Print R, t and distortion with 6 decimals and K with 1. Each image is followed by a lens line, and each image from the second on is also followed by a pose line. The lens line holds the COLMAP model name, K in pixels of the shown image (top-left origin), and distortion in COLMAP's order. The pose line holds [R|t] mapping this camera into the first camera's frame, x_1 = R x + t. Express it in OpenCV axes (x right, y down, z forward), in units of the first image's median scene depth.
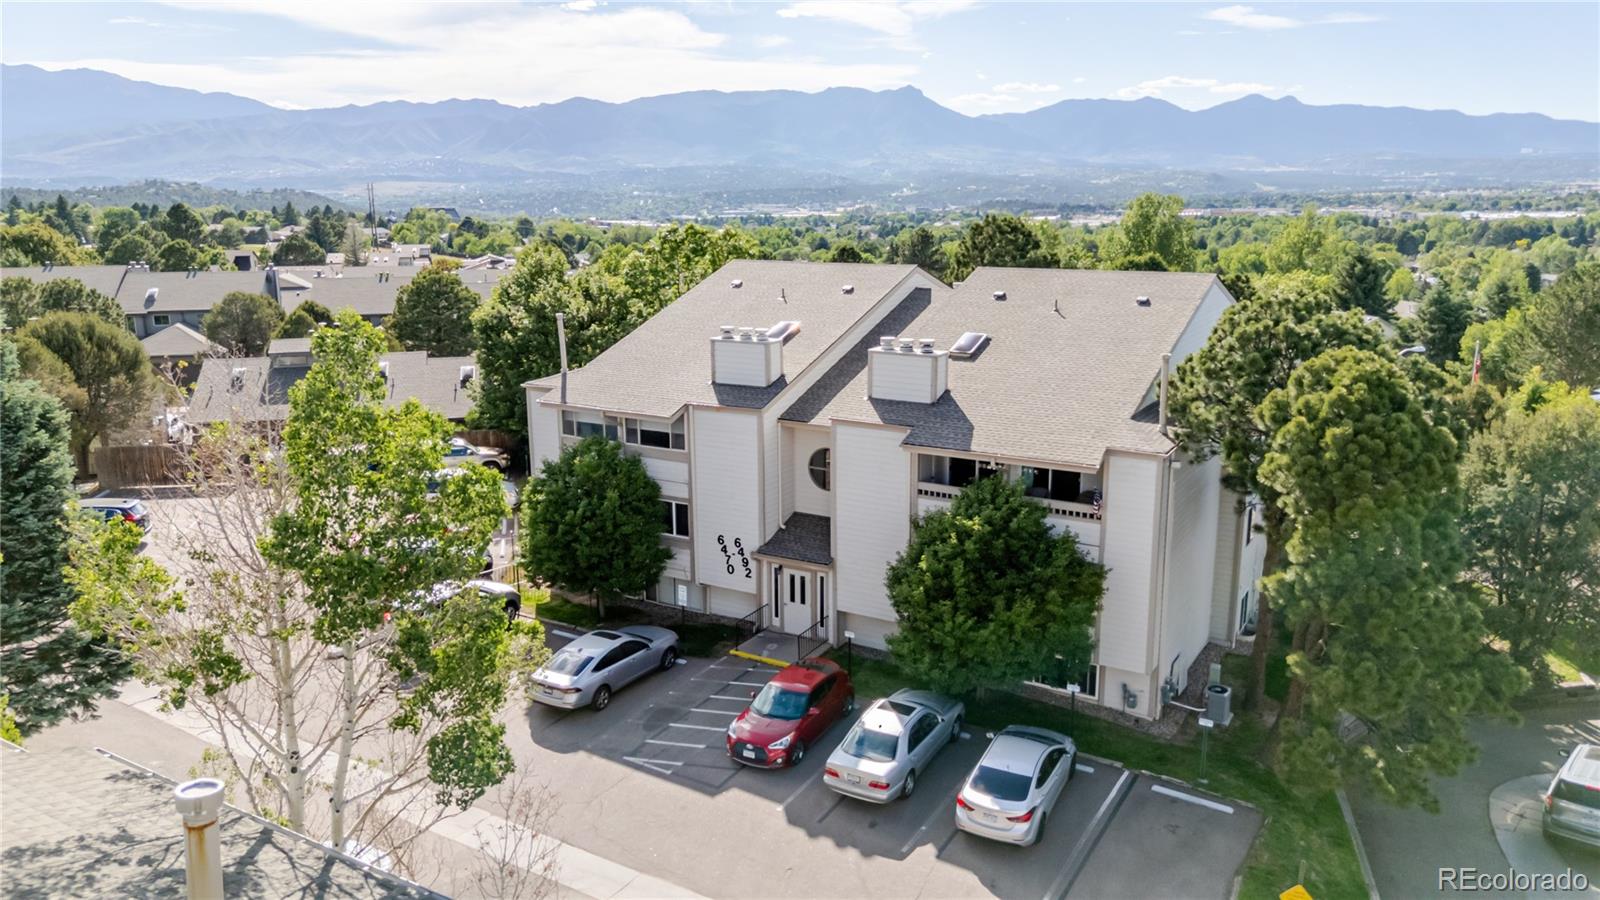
lens RADIAL K [[1136.6, 0, 809.4], [0, 1136.6, 451.6], [0, 0, 1]] dist [0.028147, -0.012861]
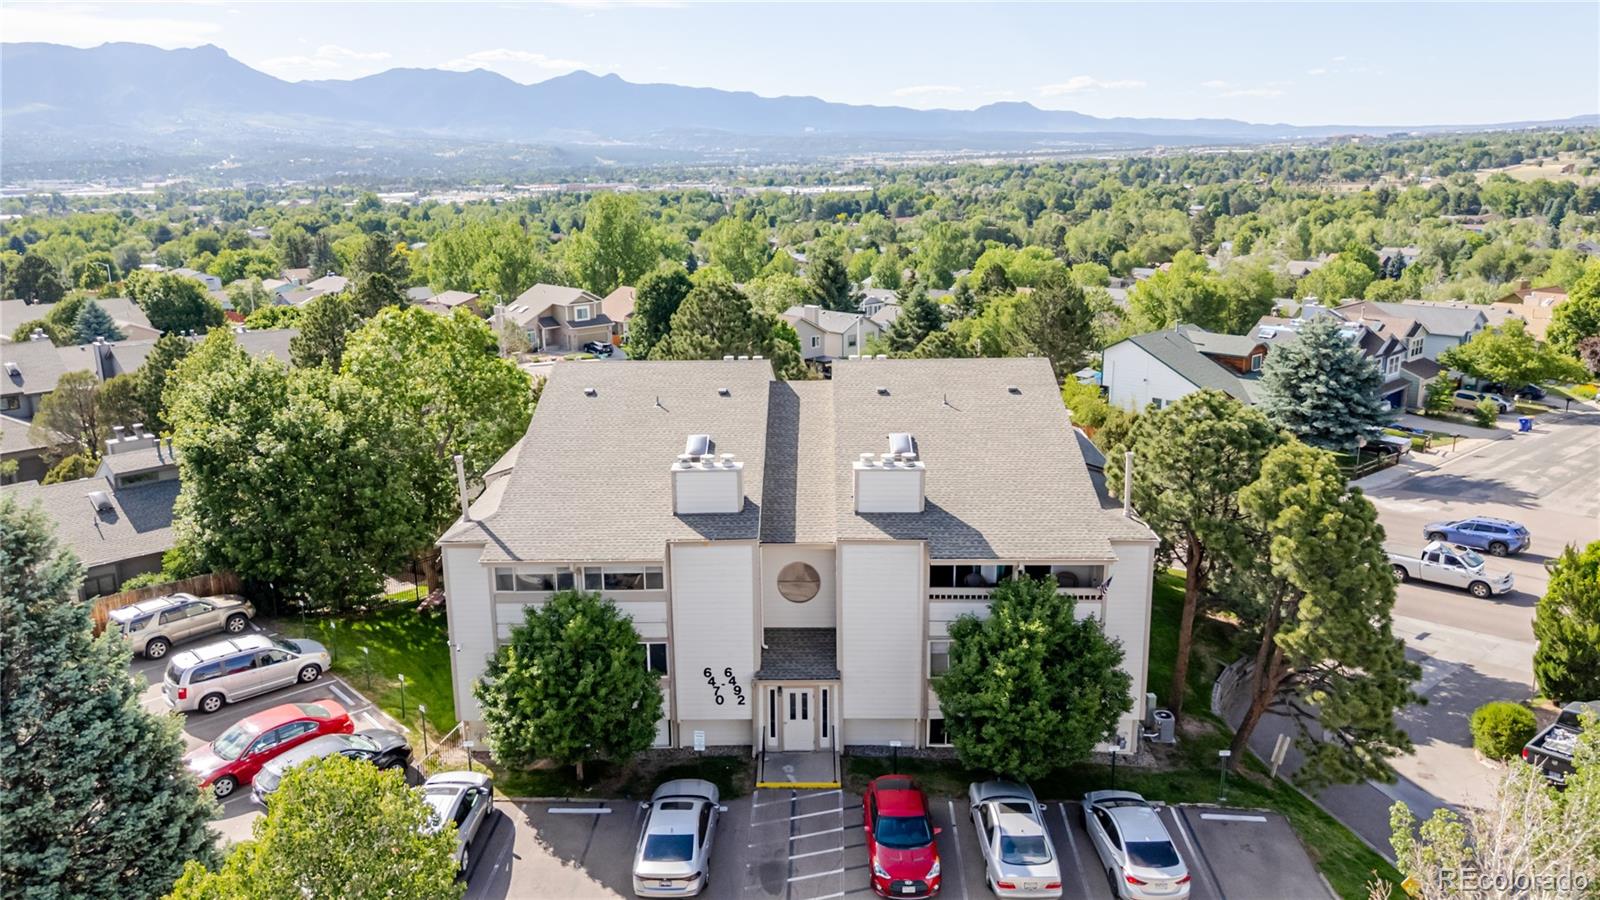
lens RADIAL K [[1136.6, 0, 809.3], [0, 1136.6, 445.9], [0, 0, 1]] dist [0.028147, -0.012861]
pose [[0.870189, -0.119717, 0.477953, -0.459725], [0.115394, 0.992572, 0.038526, -0.148303], [-0.479016, 0.021628, 0.877540, 0.094068]]
